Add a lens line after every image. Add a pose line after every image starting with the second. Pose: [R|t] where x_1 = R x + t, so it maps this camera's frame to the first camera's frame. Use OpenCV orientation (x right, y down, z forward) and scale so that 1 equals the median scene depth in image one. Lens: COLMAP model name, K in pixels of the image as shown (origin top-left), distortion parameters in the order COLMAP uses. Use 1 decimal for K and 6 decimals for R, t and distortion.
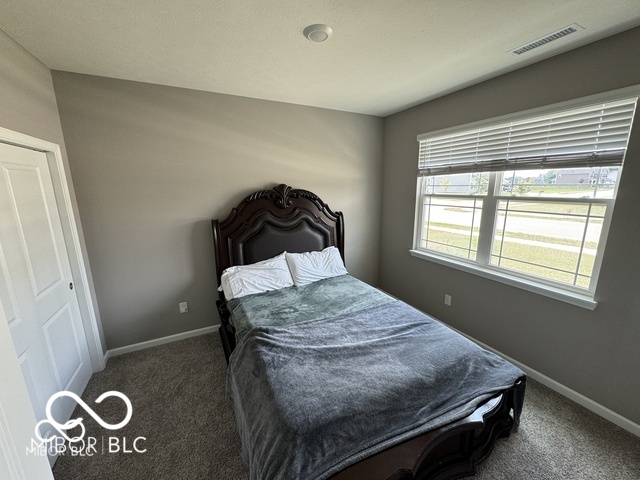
lens RADIAL K [[254.9, 0, 318.3], [0, 254.9, 238.0], [0, 0, 1]] dist [-0.004920, 0.000000]
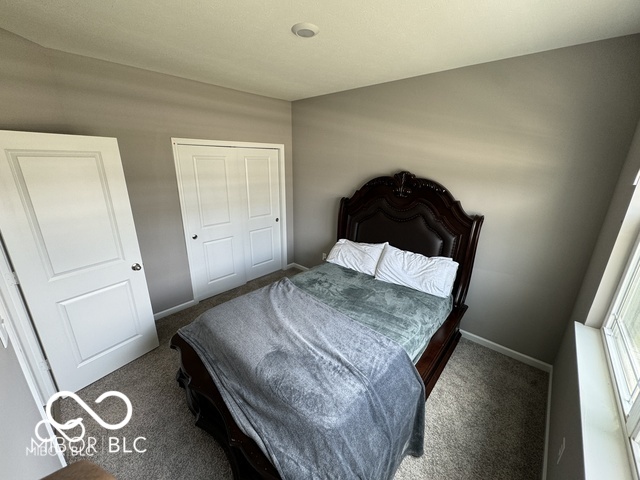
lens RADIAL K [[254.9, 0, 318.3], [0, 254.9, 238.0], [0, 0, 1]] dist [-0.004920, 0.000000]
pose [[0.355326, 0.286763, -0.889669, 0.680951], [-0.205333, 0.952478, 0.224999, -0.135311], [0.911911, 0.102731, 0.397321, 0.410515]]
